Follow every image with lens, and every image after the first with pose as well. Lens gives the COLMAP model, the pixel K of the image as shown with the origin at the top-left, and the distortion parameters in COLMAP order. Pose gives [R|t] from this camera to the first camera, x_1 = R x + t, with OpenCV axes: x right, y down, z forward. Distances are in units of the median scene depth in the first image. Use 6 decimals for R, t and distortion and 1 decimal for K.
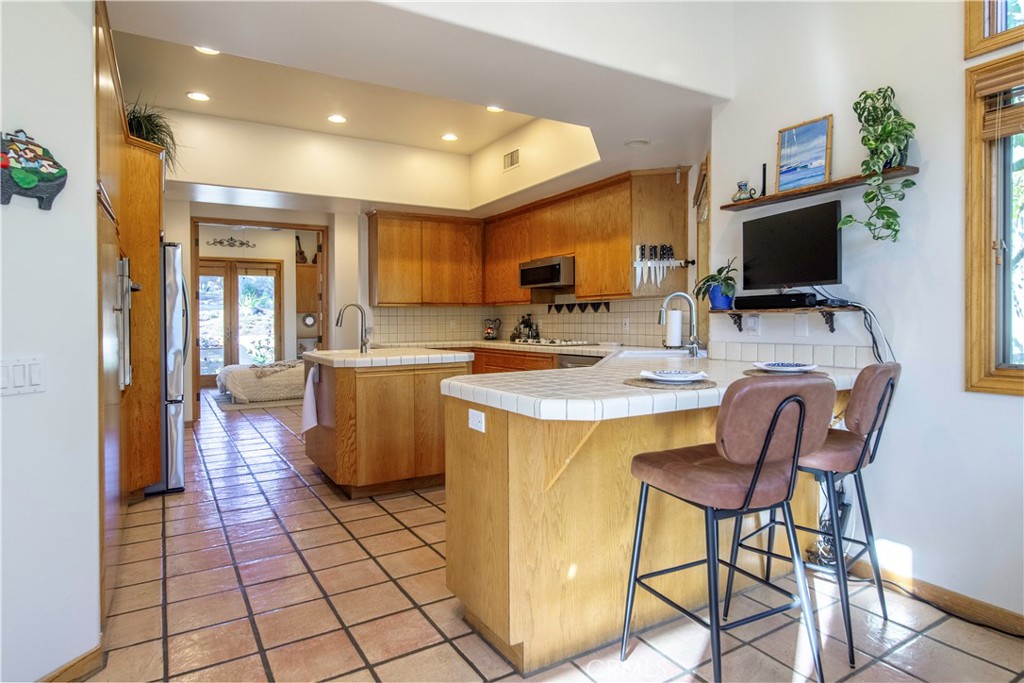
lens RADIAL K [[578.4, 0, 517.2], [0, 578.4, 334.2], [0, 0, 1]] dist [0.008946, 0.000652]
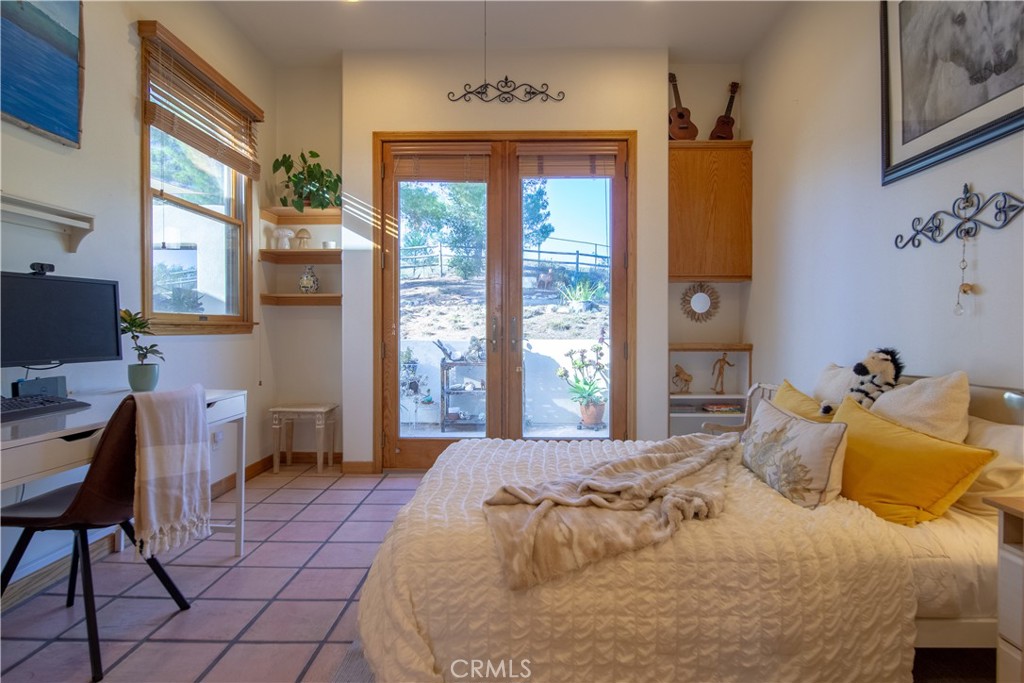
lens RADIAL K [[578.4, 0, 513.7], [0, 578.4, 336.0], [0, 0, 1]] dist [0.008946, 0.000652]
pose [[0.843980, 0.011000, -0.536262, -0.269836], [-0.013386, 0.999910, -0.000556, -0.000301], [0.536208, 0.007648, 0.844051, 0.647933]]
